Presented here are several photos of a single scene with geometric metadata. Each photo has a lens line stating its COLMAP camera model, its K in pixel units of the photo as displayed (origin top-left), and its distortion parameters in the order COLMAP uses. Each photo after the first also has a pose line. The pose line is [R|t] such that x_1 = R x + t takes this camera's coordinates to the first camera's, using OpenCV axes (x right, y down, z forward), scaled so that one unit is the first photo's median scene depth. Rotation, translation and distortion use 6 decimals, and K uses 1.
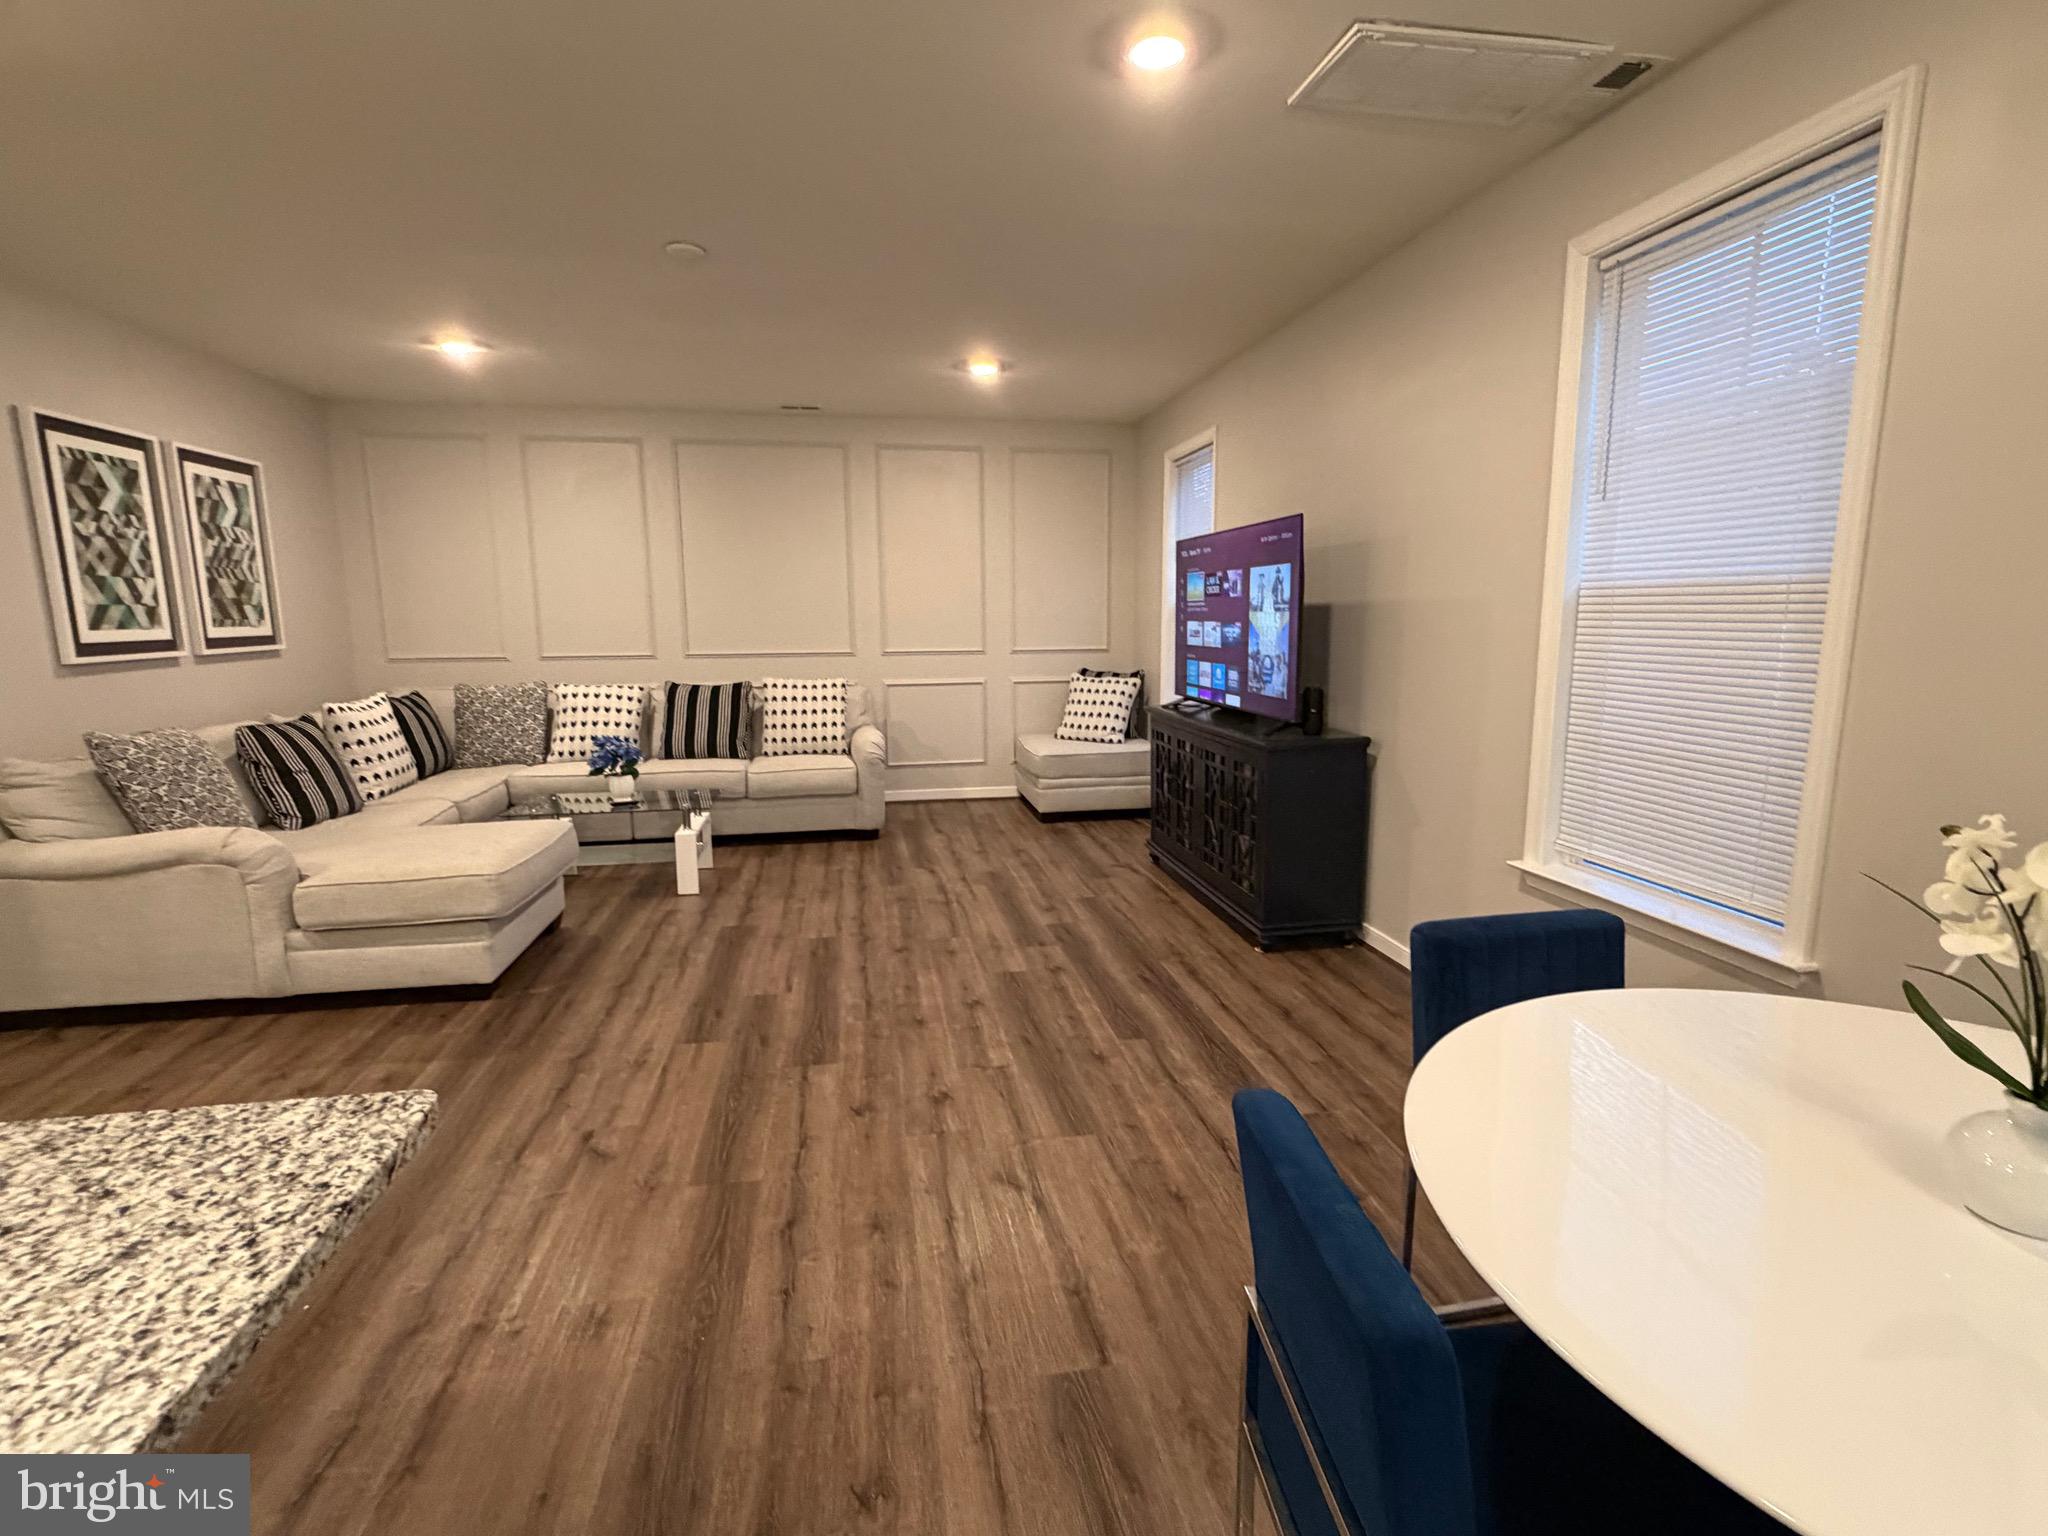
lens RADIAL K [[951.7, 0, 1024.6], [0, 951.7, 769.2], [0, 0, 1]] dist [0.000348, -0.003029]
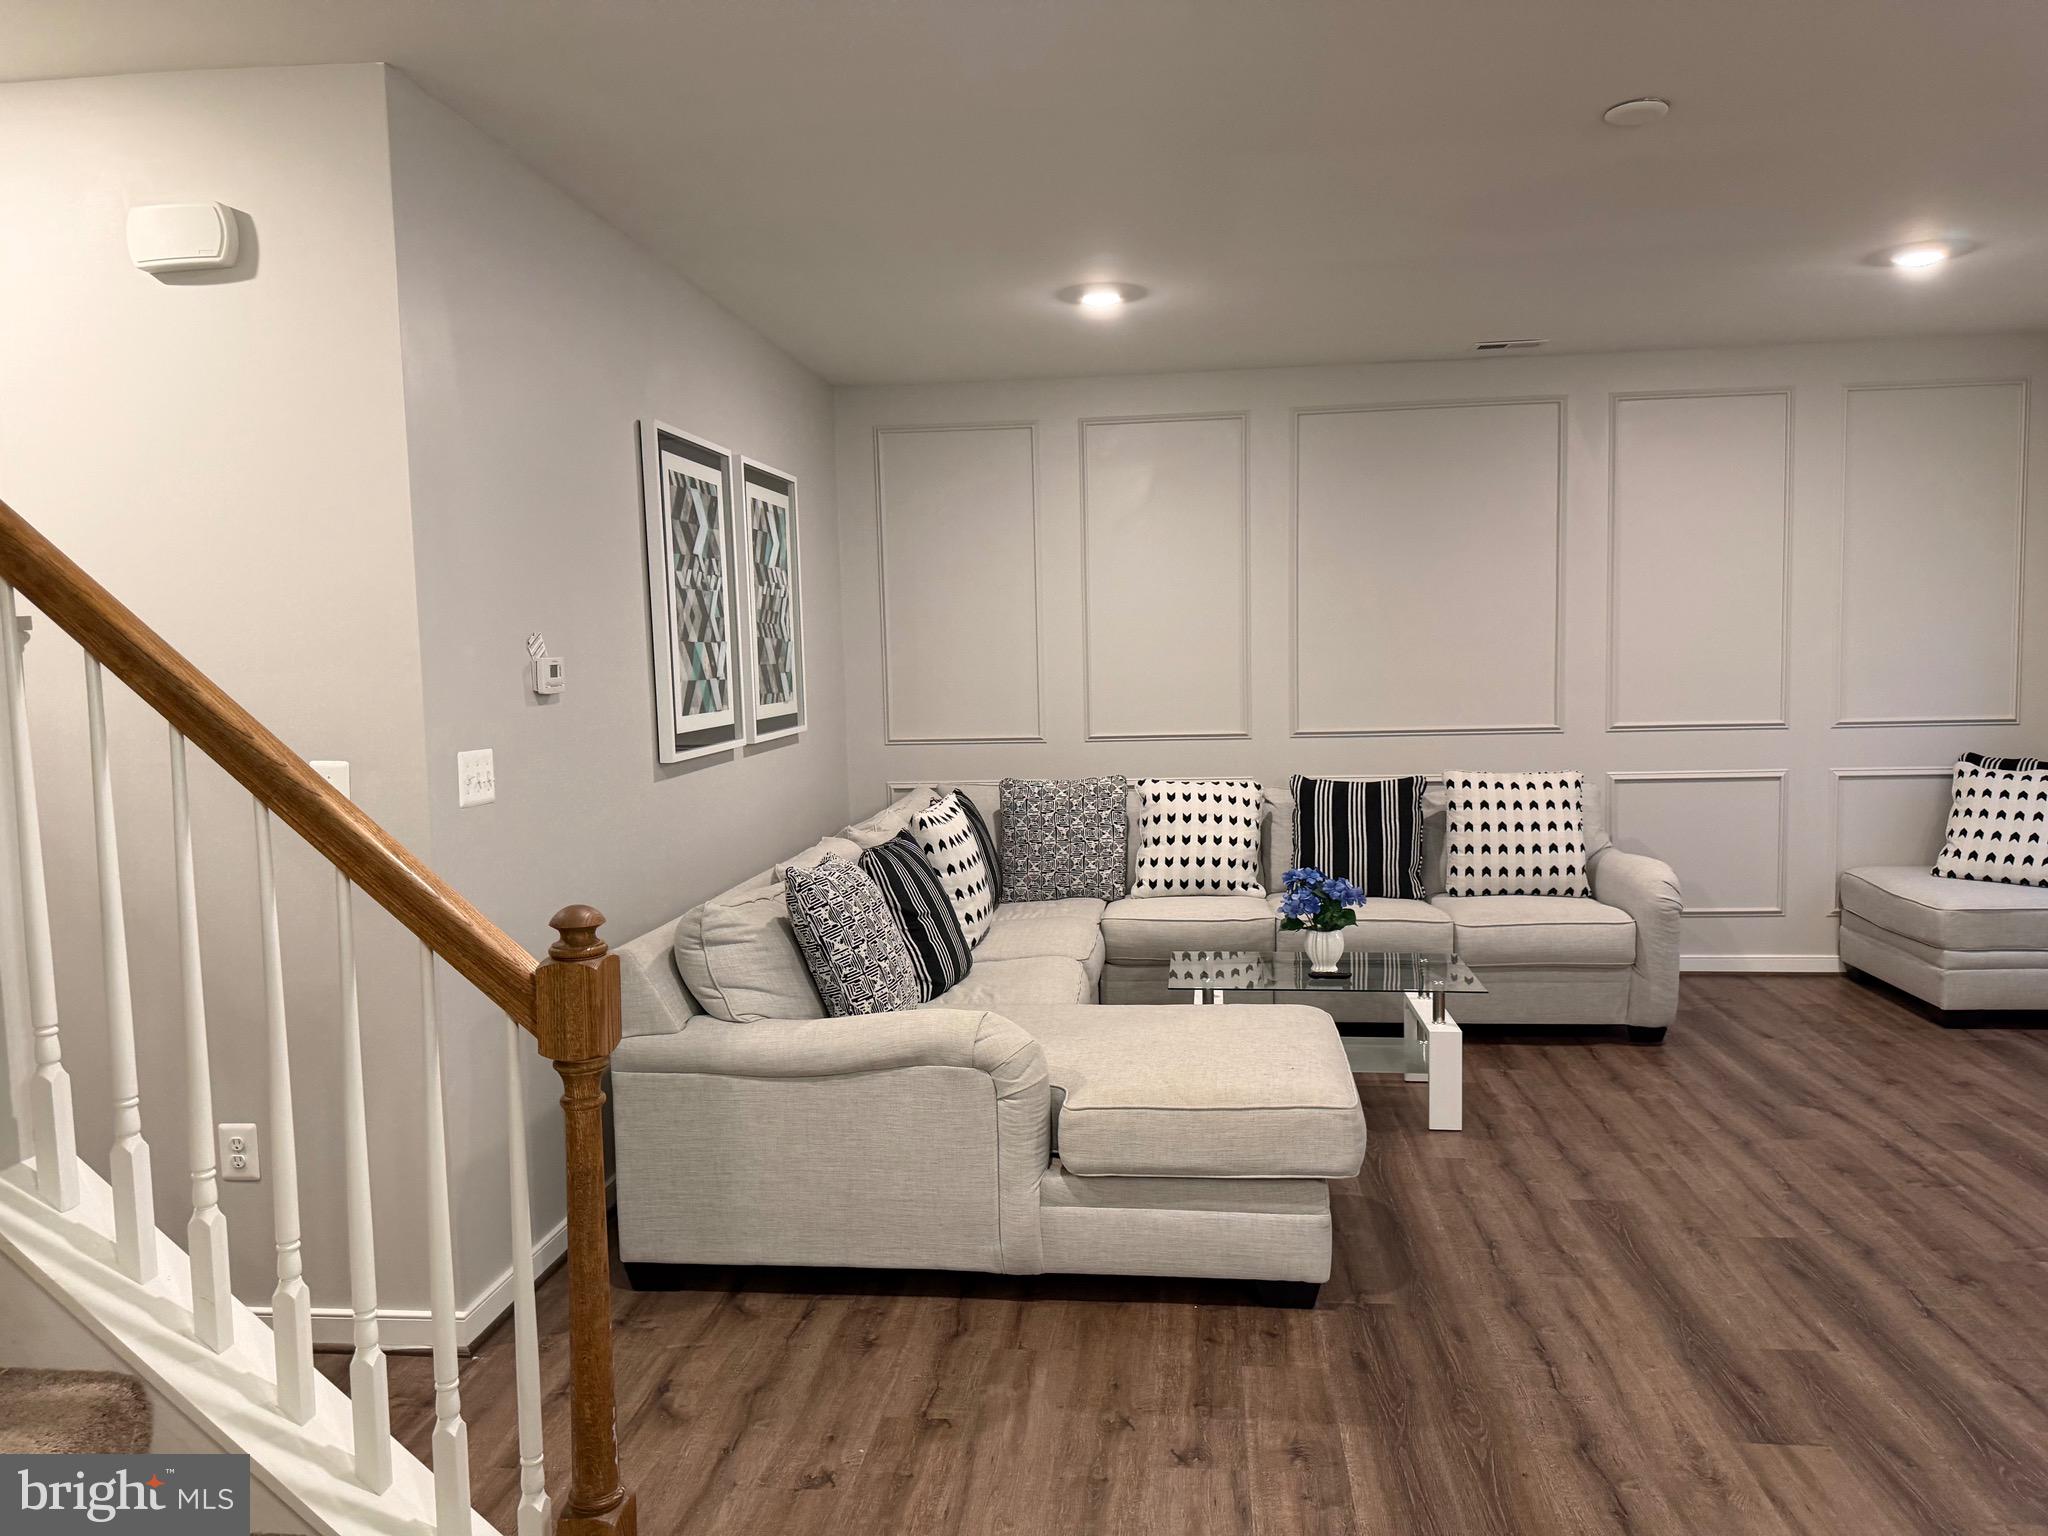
lens RADIAL K [[1449.0, 0, 1032.3], [0, 1449.0, 771.1], [0, 0, 1]] dist [0.050448, -0.061743]
pose [[0.958045, 0.006042, -0.286556, -0.341931], [-0.027374, 0.997137, -0.070493, -0.026893], [0.285309, 0.075380, 0.955467, 0.003525]]
